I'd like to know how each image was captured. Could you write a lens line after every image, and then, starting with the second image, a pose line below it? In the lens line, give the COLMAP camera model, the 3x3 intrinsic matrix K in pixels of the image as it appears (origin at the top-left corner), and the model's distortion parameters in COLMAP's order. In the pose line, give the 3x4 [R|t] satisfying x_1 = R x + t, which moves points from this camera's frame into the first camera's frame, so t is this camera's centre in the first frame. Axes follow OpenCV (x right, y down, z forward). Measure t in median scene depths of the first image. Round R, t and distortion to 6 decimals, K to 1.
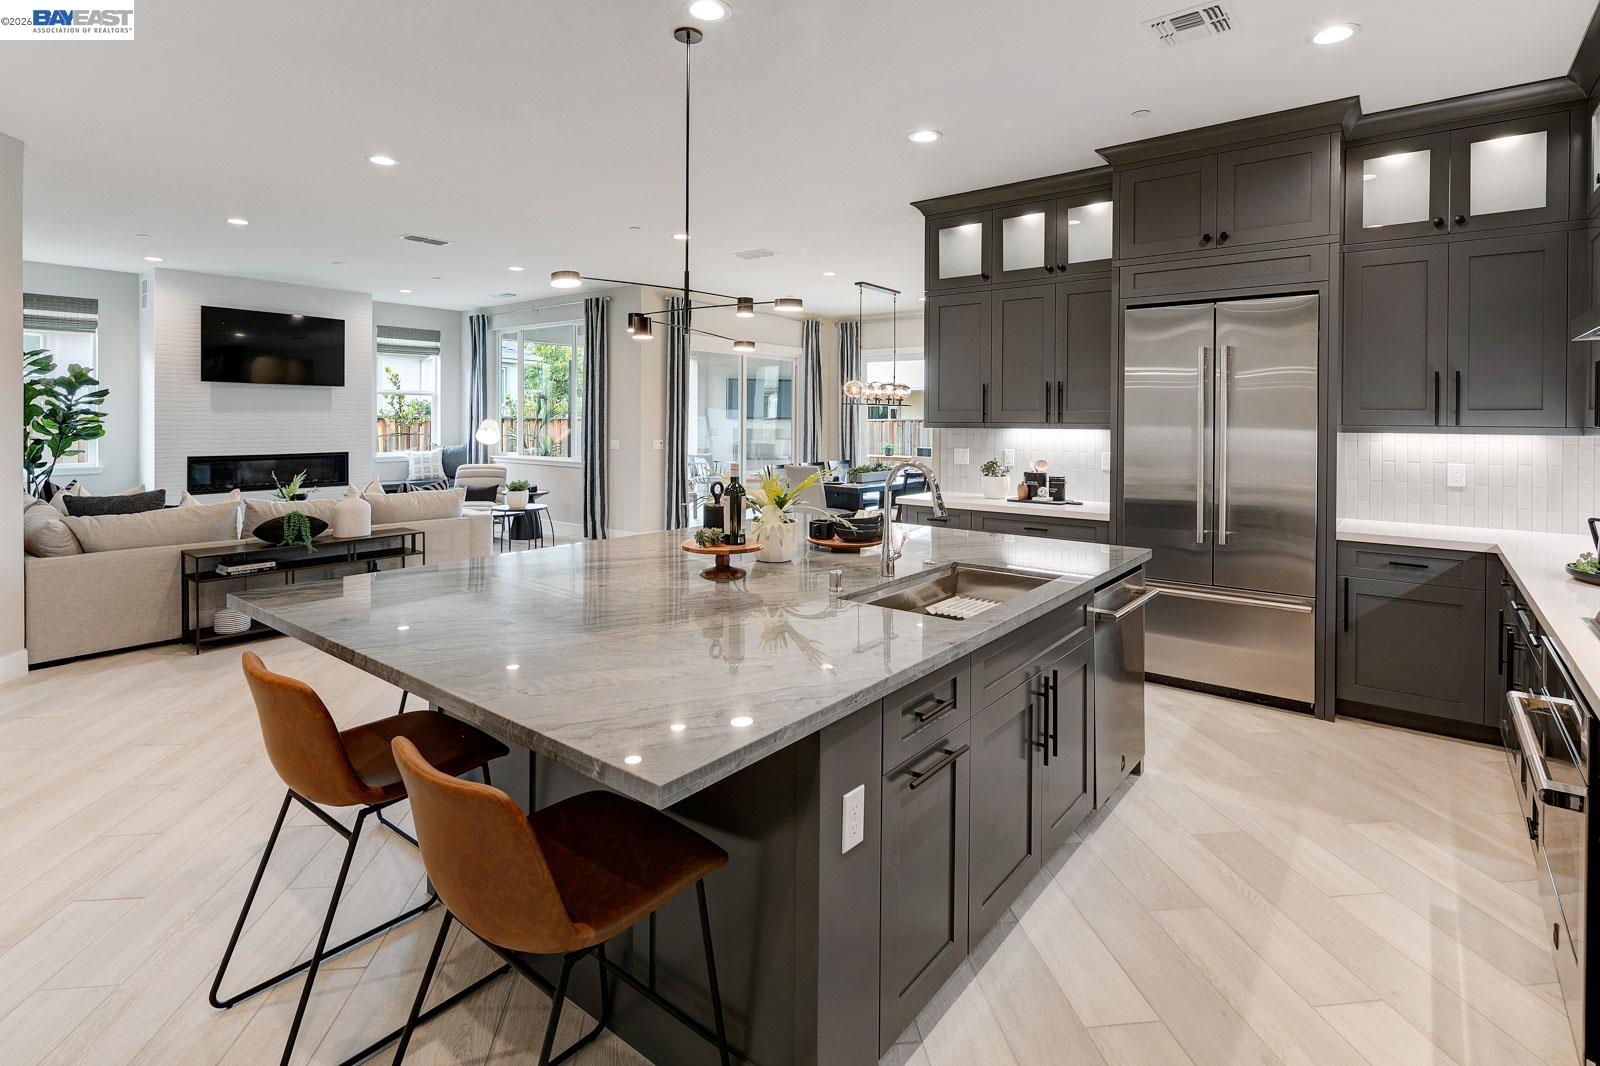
lens RADIAL K [[779.3, 0, 795.5], [0, 779.3, 415.7], [0, 0, 1]] dist [0.002062, -0.001076]
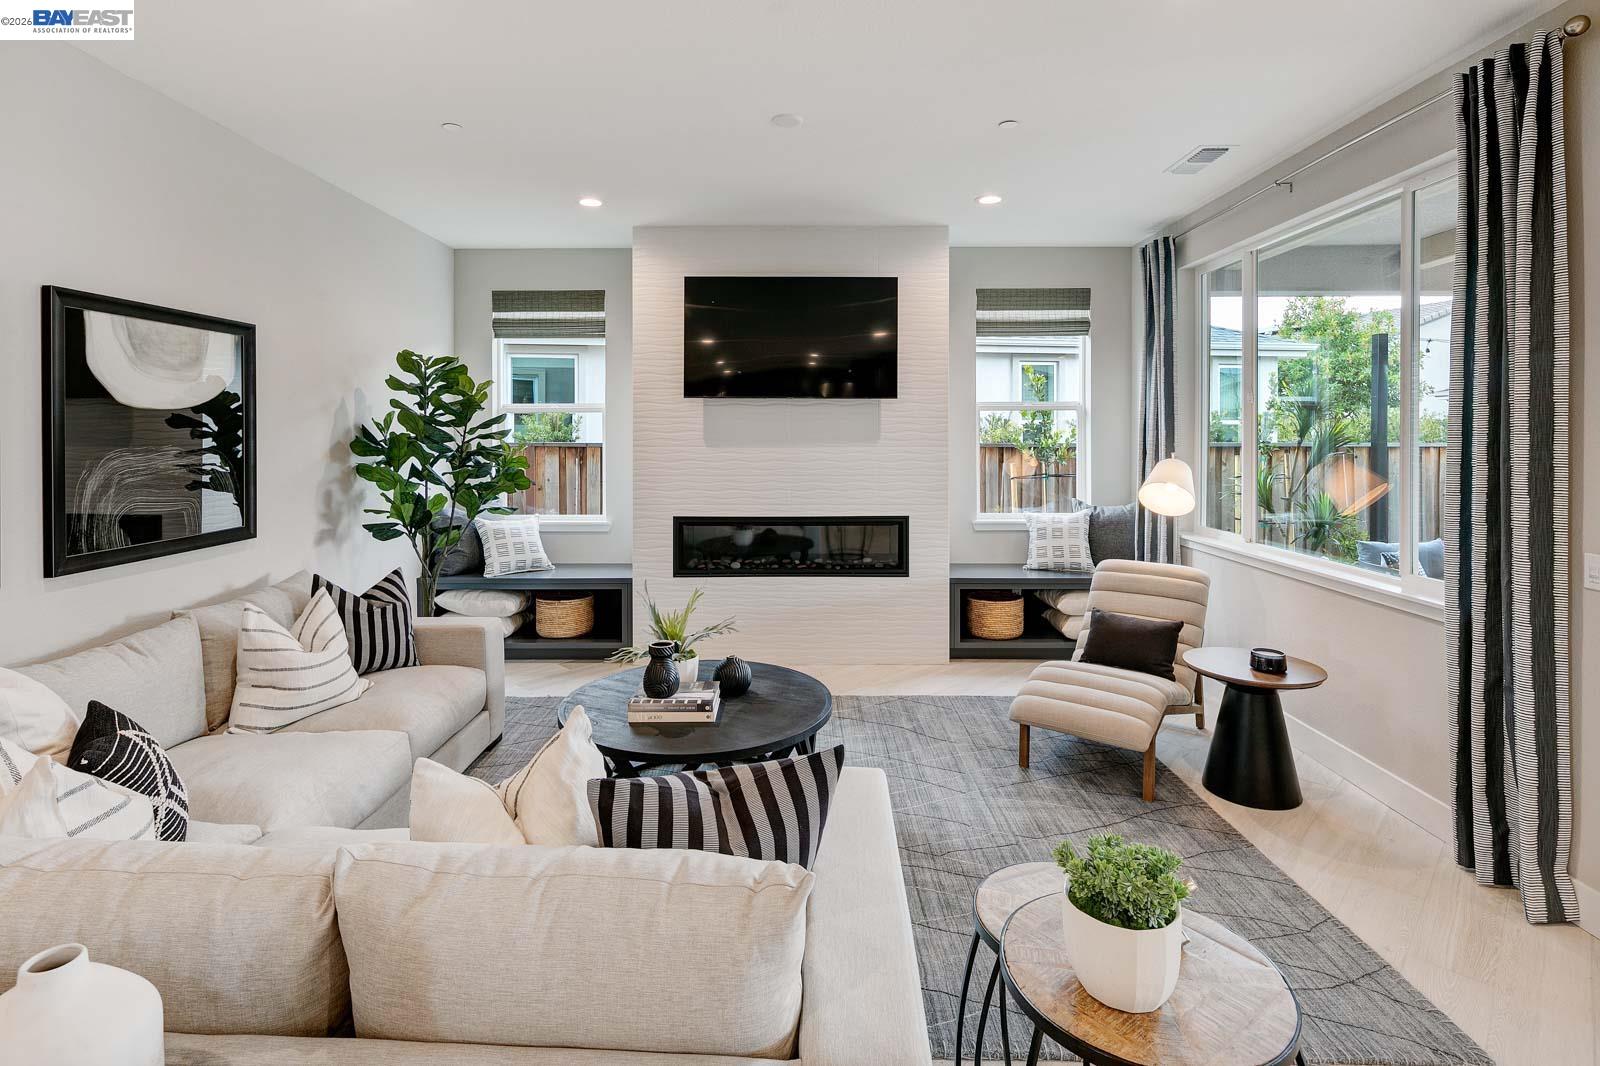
lens RADIAL K [[776.1, 0, 798.7], [0, 776.1, 444.2], [0, 0, 1]] dist [0.001908, -0.000919]
pose [[0.616028, 0.003228, -0.787717, -0.183473], [0.007523, 0.999922, 0.009981, -0.010716], [0.787688, -0.012075, 0.615956, 0.589156]]
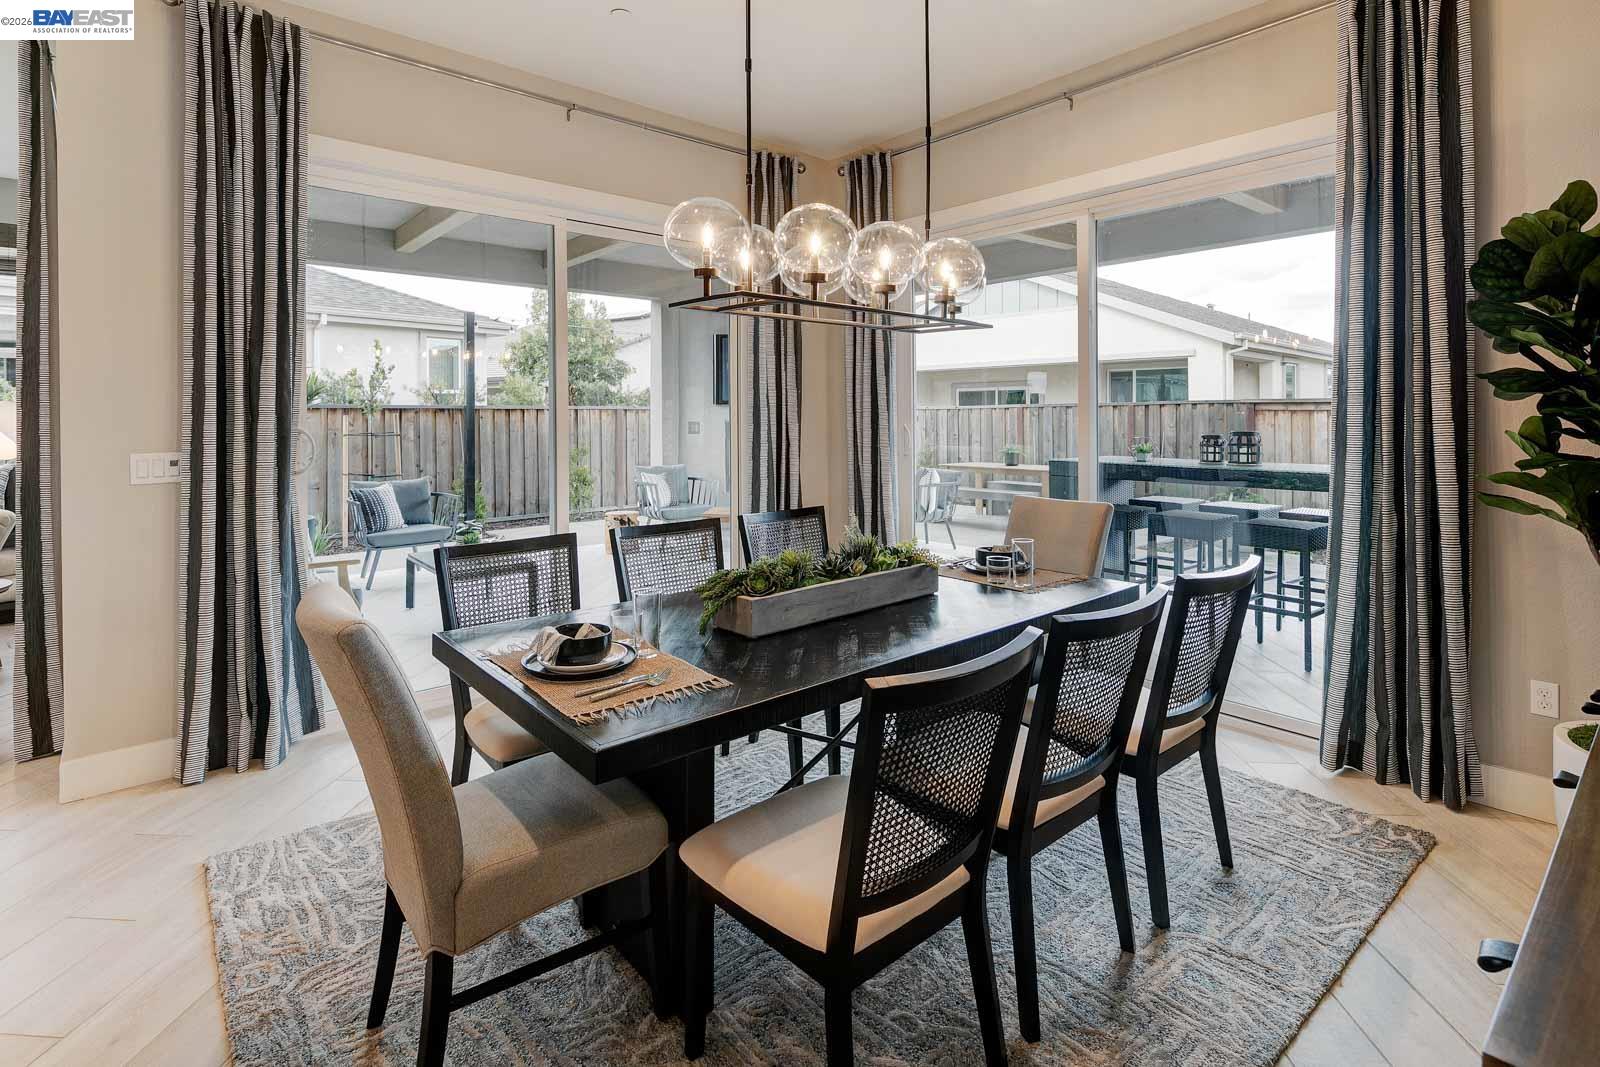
lens RADIAL K [[779.3, 0, 795.5], [0, 779.3, 416.2], [0, 0, 1]] dist [0.002062, -0.001076]
pose [[0.982586, -0.008595, -0.185607, 0.124414], [0.009716, 0.999940, 0.005129, 0.015040], [0.185552, -0.006844, 0.982611, 0.693118]]
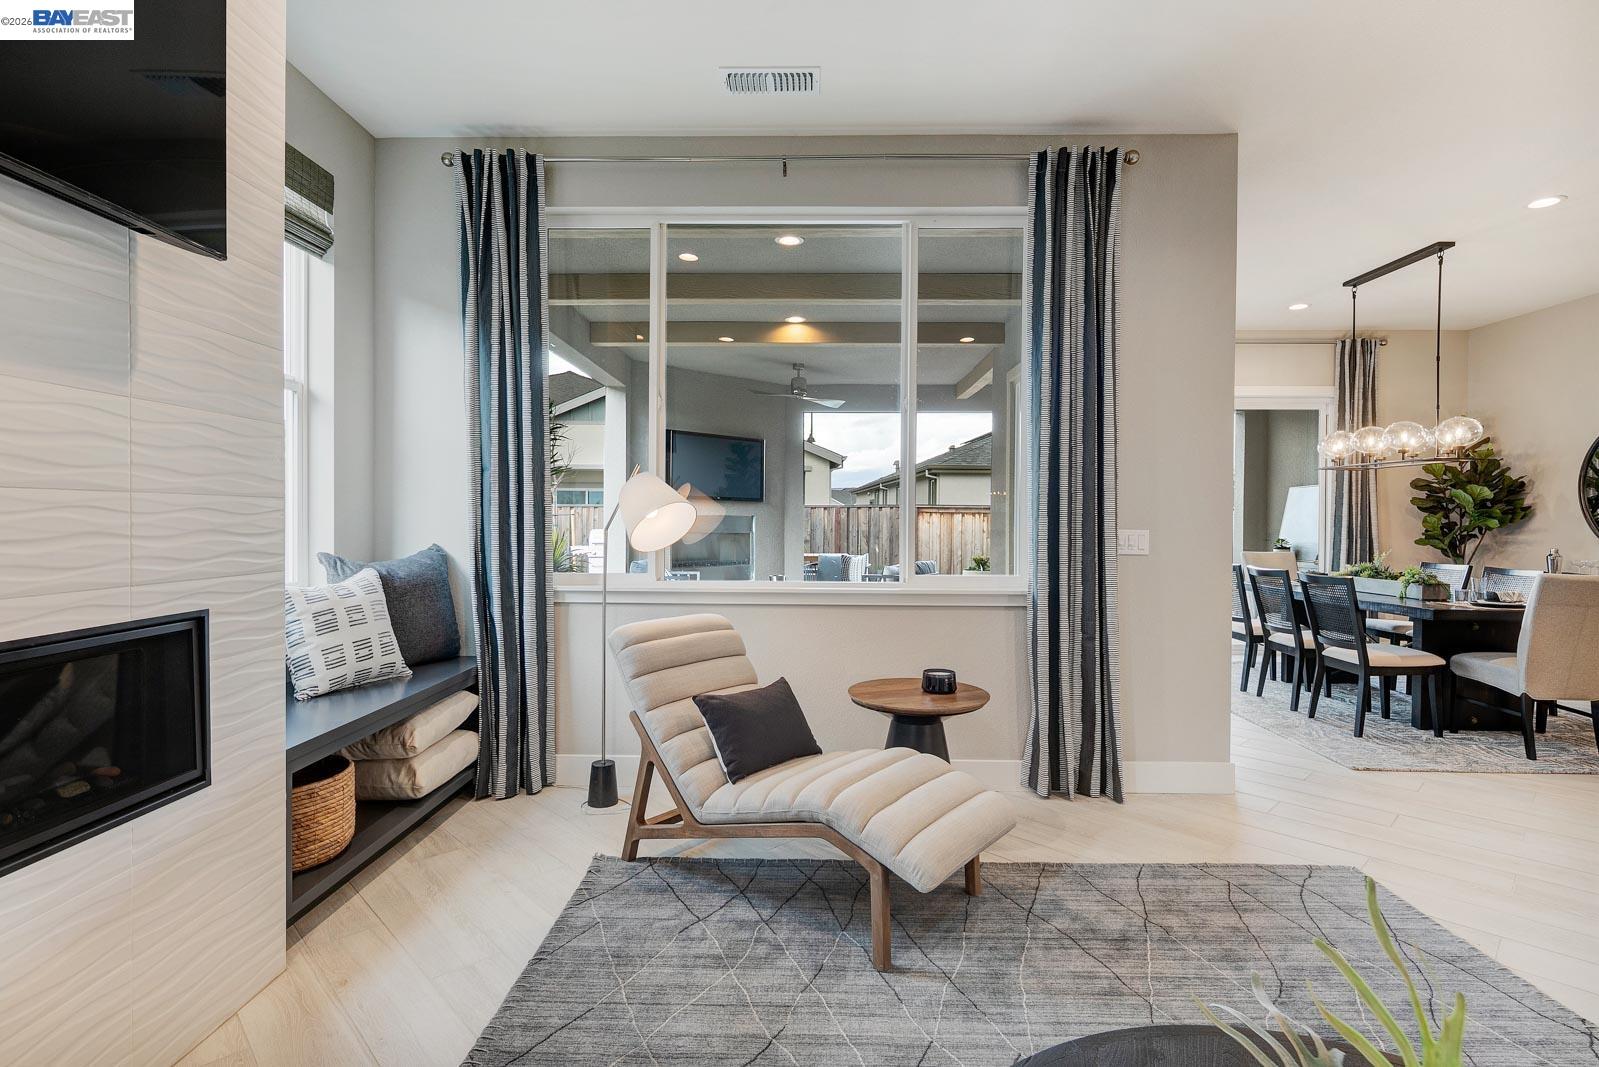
lens RADIAL K [[779.3, 0, 797.3], [0, 779.3, 517.6], [0, 0, 1]] dist [0.001305, -0.002165]
pose [[0.797833, -0.001434, 0.602877, -0.564047], [-0.005148, 0.999945, 0.009192, 0.020000], [-0.602857, -0.010437, 0.797781, 0.744223]]
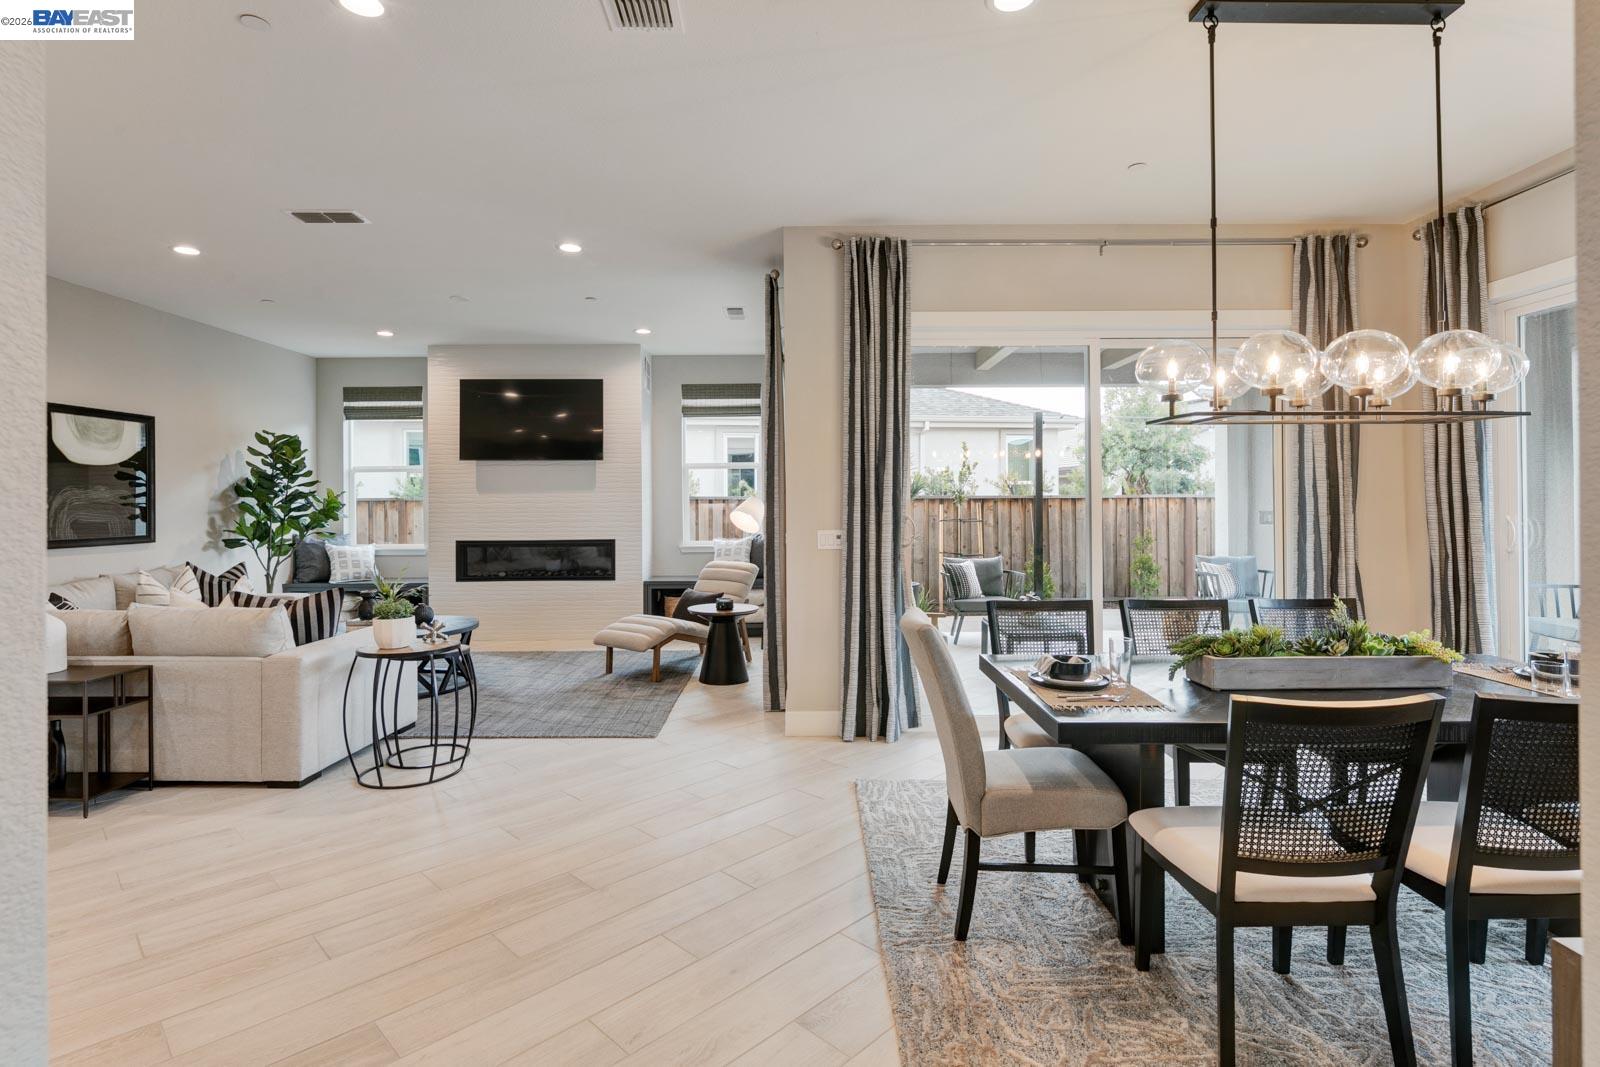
lens RADIAL K [[779.8, 0, 797.8], [0, 779.8, 517.6], [0, 0, 1]] dist [0.001305, -0.002165]
pose [[0.622773, 0.003887, -0.782393, 0.190296], [0.012120, 0.999820, 0.014614, 0.013236], [0.782309, -0.018584, 0.622613, 0.627989]]
